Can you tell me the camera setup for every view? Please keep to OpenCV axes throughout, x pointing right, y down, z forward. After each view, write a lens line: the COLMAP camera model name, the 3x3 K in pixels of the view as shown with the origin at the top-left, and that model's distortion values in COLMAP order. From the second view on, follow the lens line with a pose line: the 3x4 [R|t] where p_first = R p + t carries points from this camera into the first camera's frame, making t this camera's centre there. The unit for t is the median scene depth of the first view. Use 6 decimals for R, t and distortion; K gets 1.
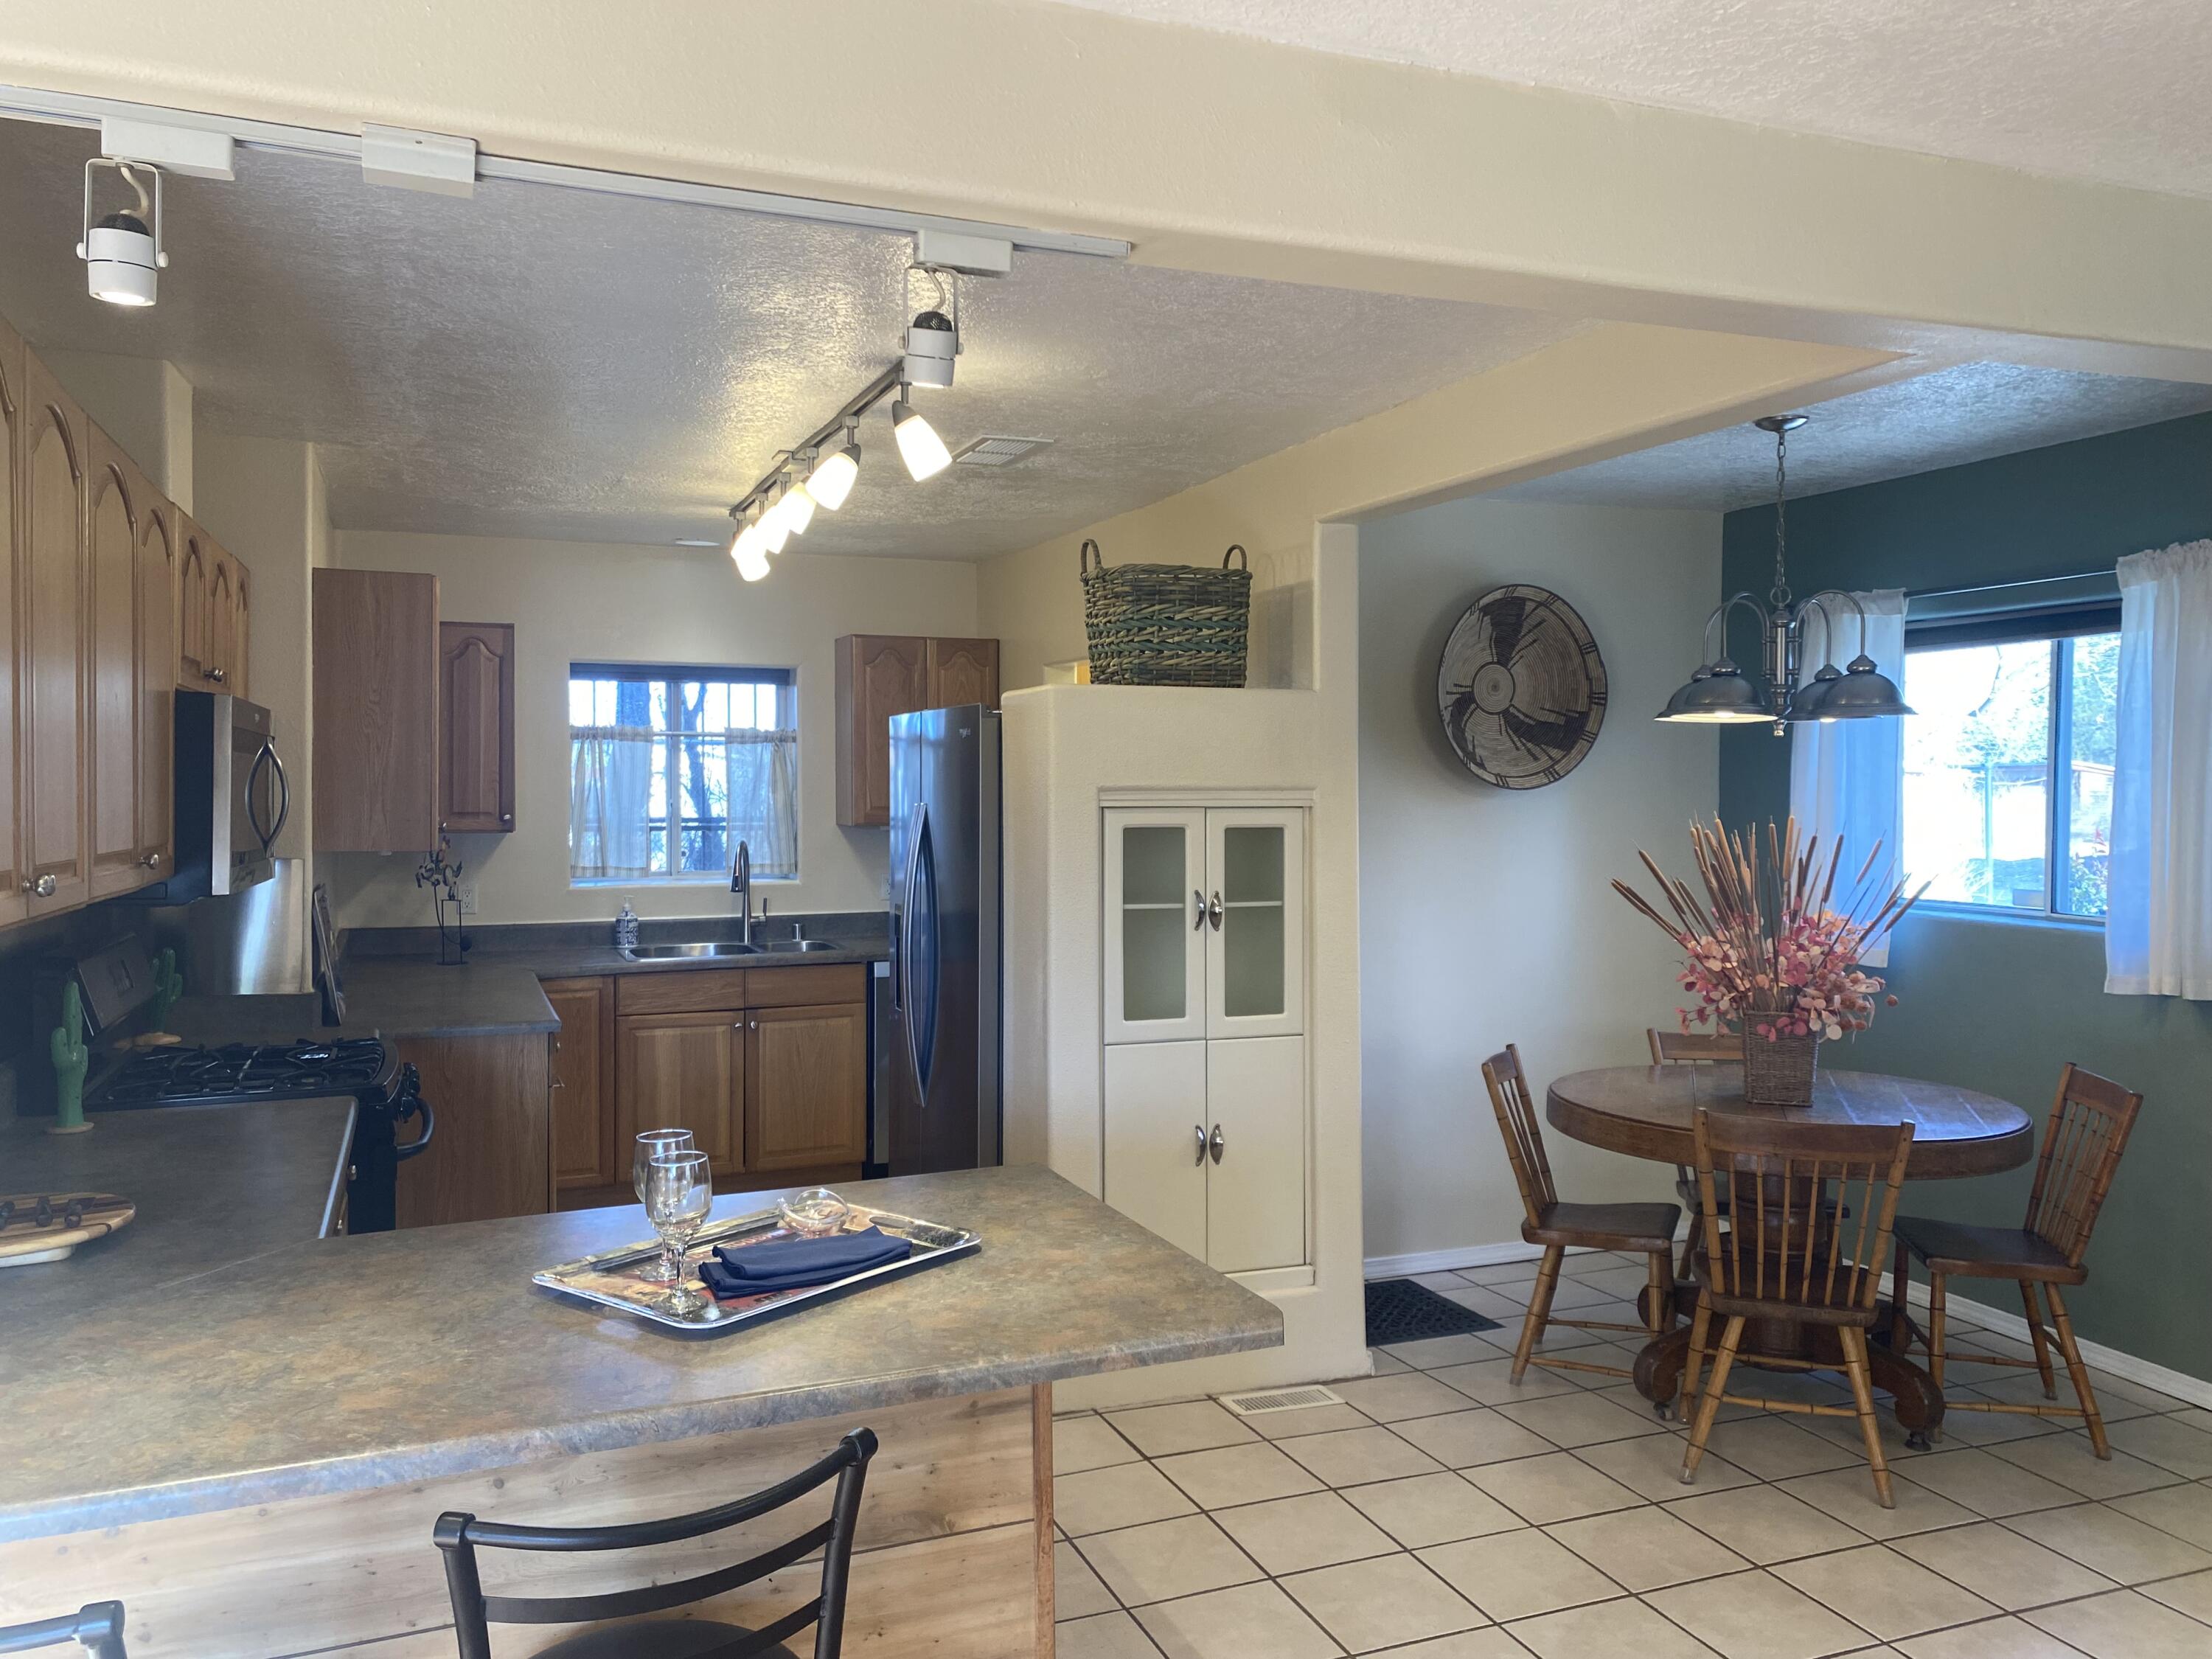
lens RADIAL K [[1677.2, 0, 1106.0], [0, 1677.2, 829.5], [0, 0, 1]] dist [0.003779, -0.002268]
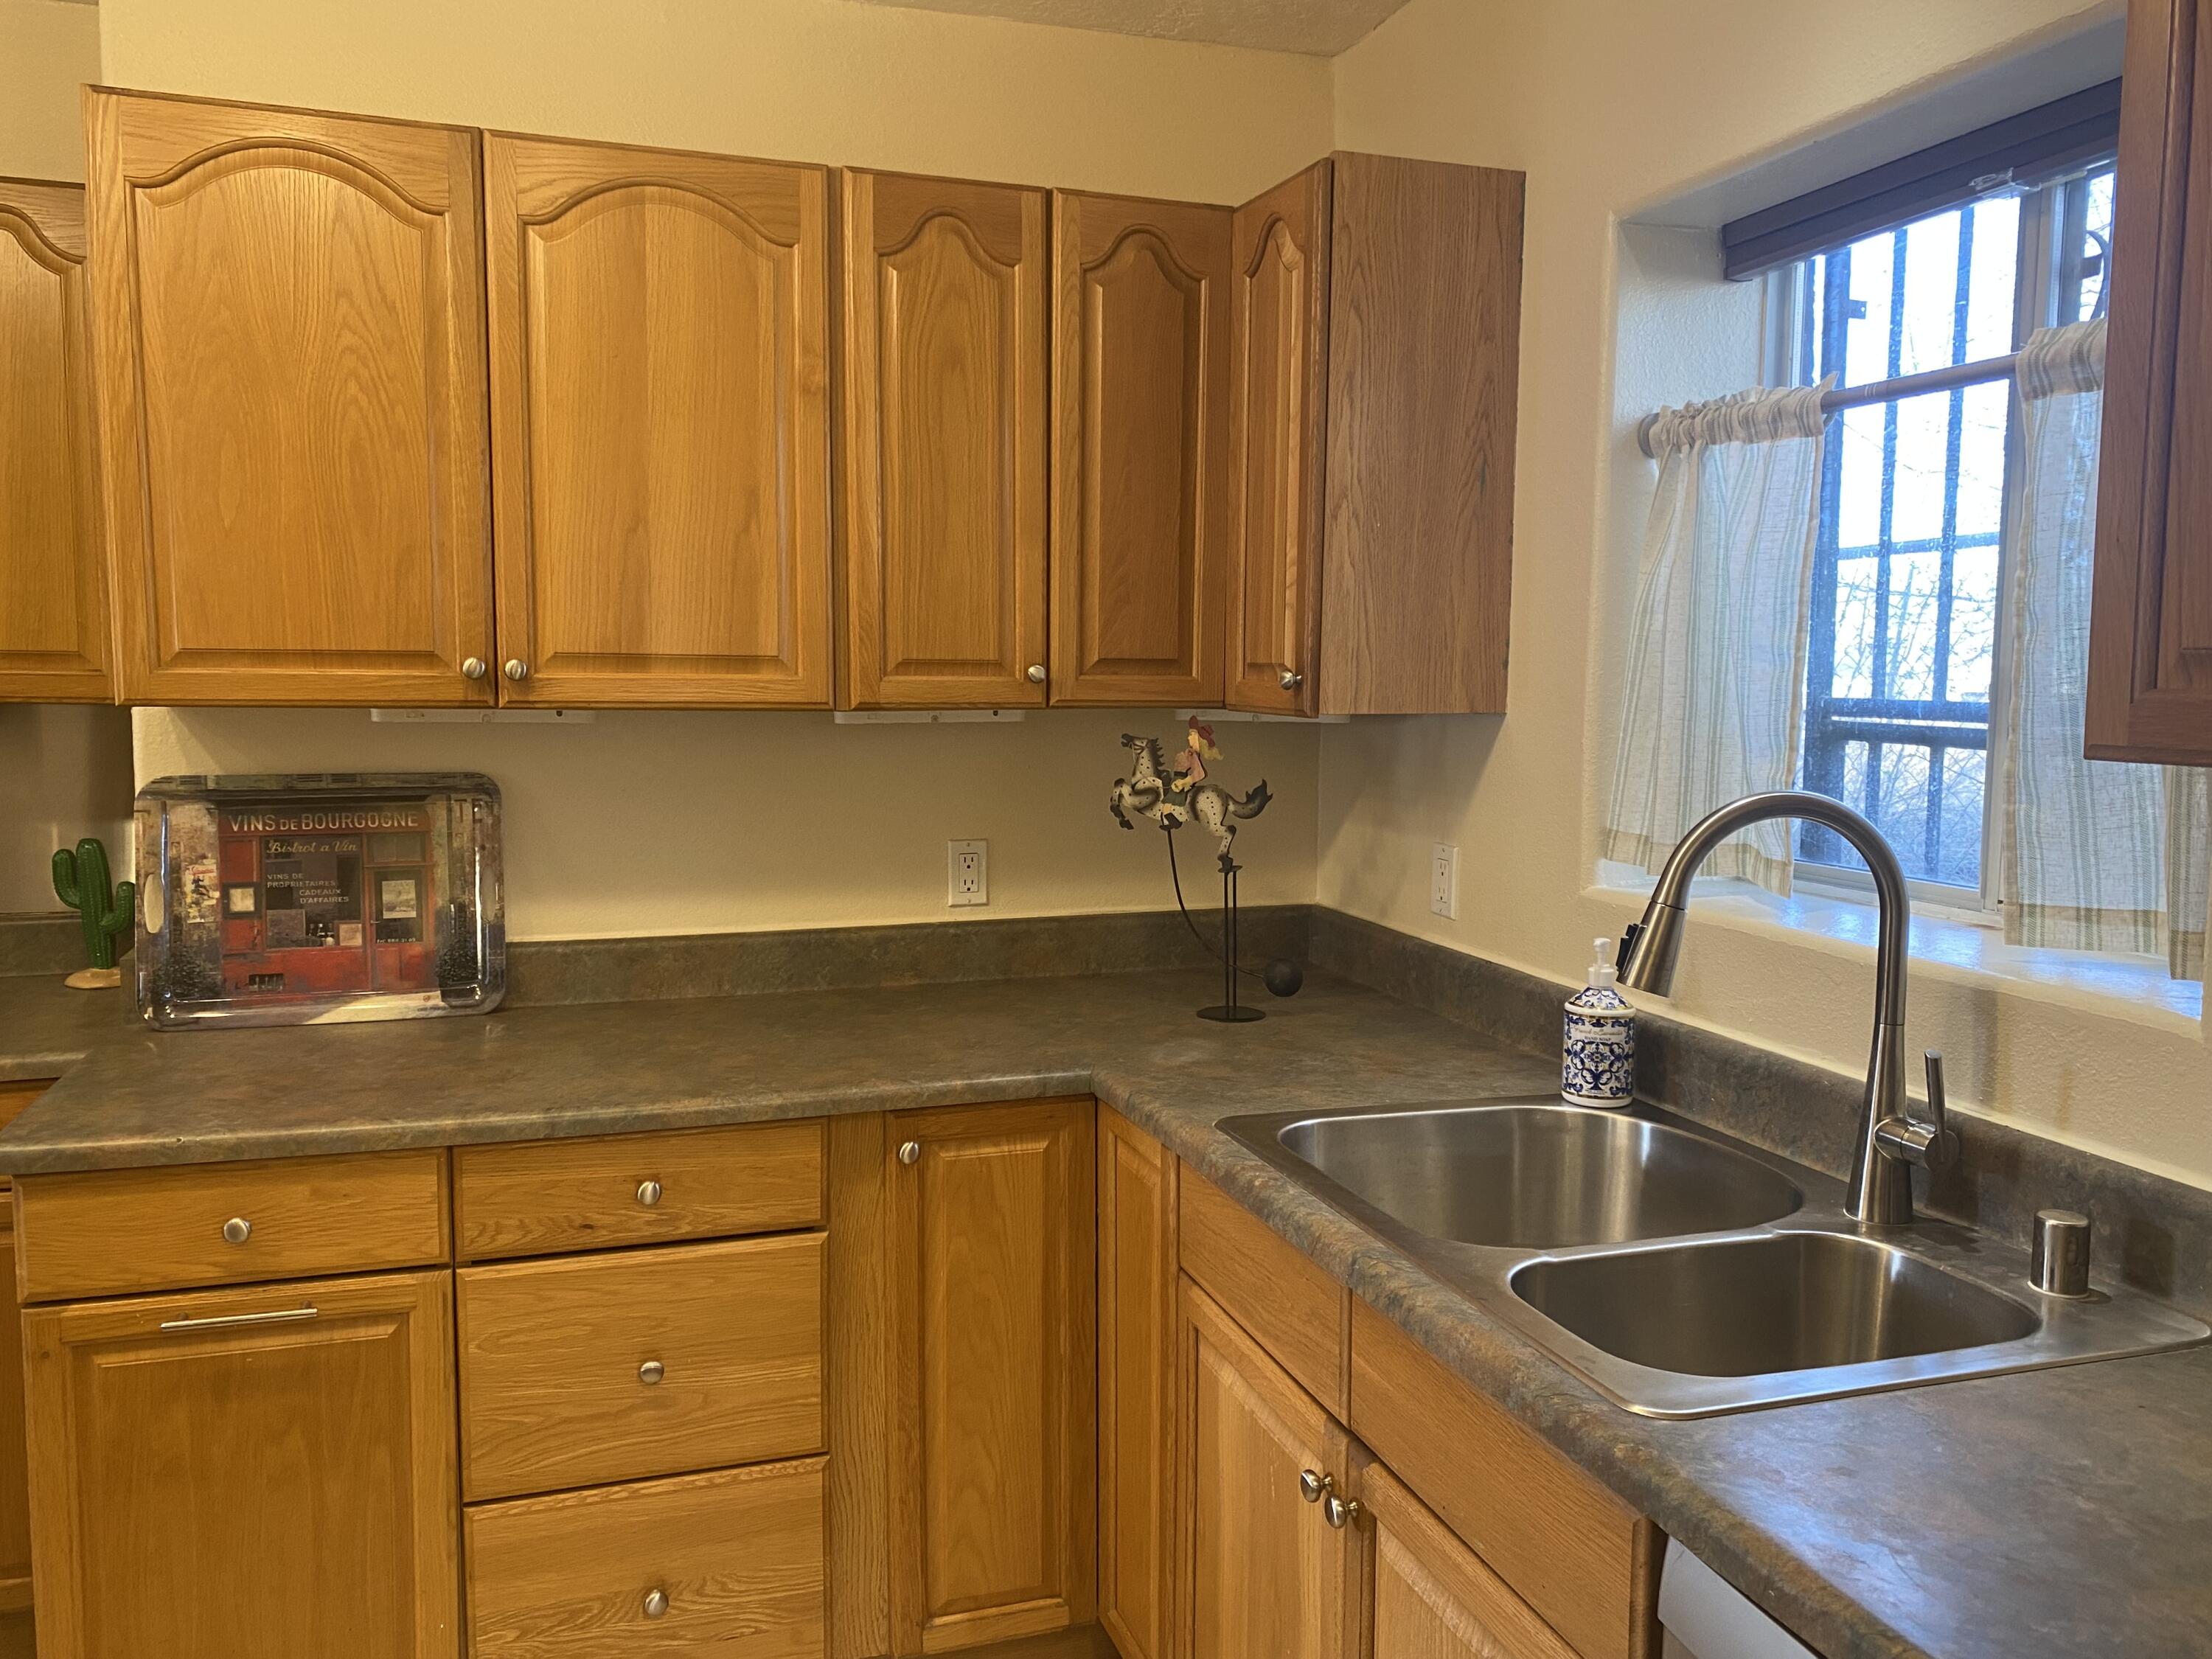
lens RADIAL K [[1677.2, 0, 1106.0], [0, 1677.2, 829.5], [0, 0, 1]] dist [0.003779, -0.002268]
pose [[-0.066977, 0.095657, -0.993159, 0.054745], [-0.044856, 0.994099, 0.098772, -0.012782], [0.996746, 0.051164, -0.062291, 1.396842]]
